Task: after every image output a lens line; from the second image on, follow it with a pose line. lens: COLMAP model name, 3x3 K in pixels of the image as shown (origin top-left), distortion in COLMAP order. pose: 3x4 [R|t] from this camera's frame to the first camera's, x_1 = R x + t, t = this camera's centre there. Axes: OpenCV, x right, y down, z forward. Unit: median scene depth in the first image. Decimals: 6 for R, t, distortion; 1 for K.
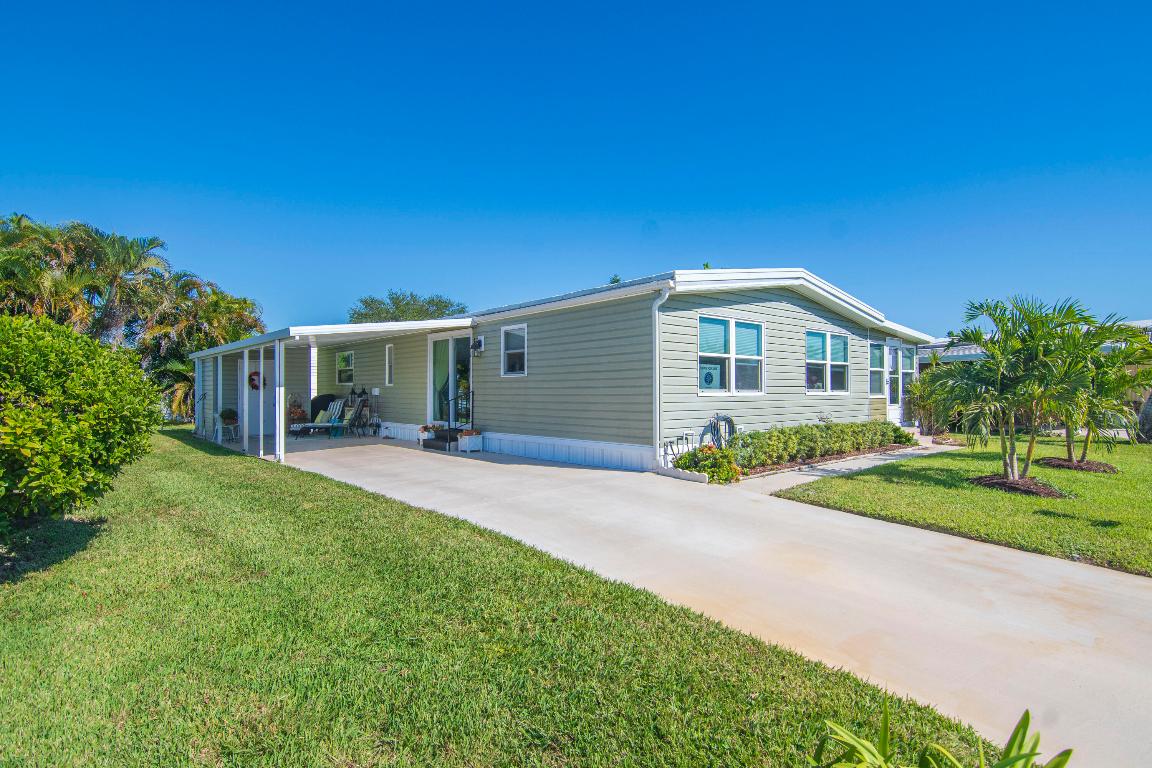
lens RADIAL K [[593.3, 0, 576.0], [0, 593.3, 384.0], [0, 0, 1]] dist [-0.001923, -0.000470]
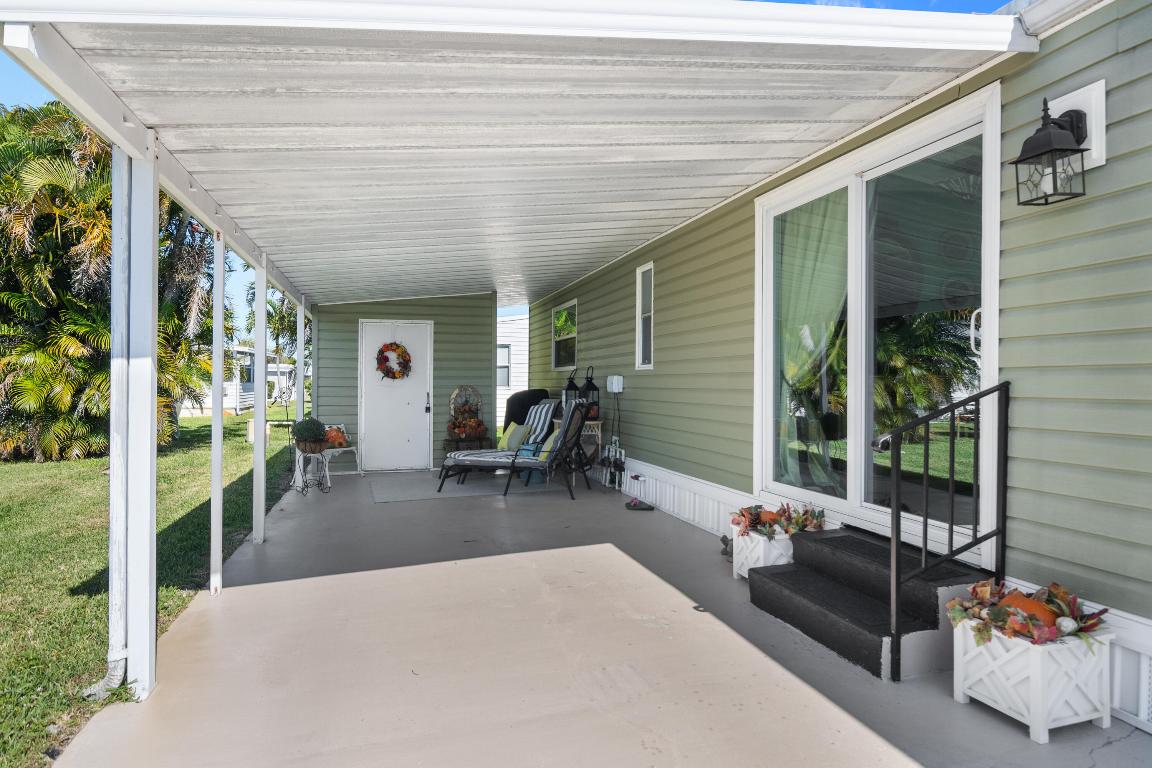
lens RADIAL K [[593.3, 0, 576.0], [0, 593.3, 384.0], [0, 0, 1]] dist [-0.001923, -0.000470]
pose [[0.898566, 0.006697, -0.438788, -0.182160], [-0.003787, 0.999965, 0.007507, 0.009791], [0.438823, -0.005084, 0.898559, 0.626748]]
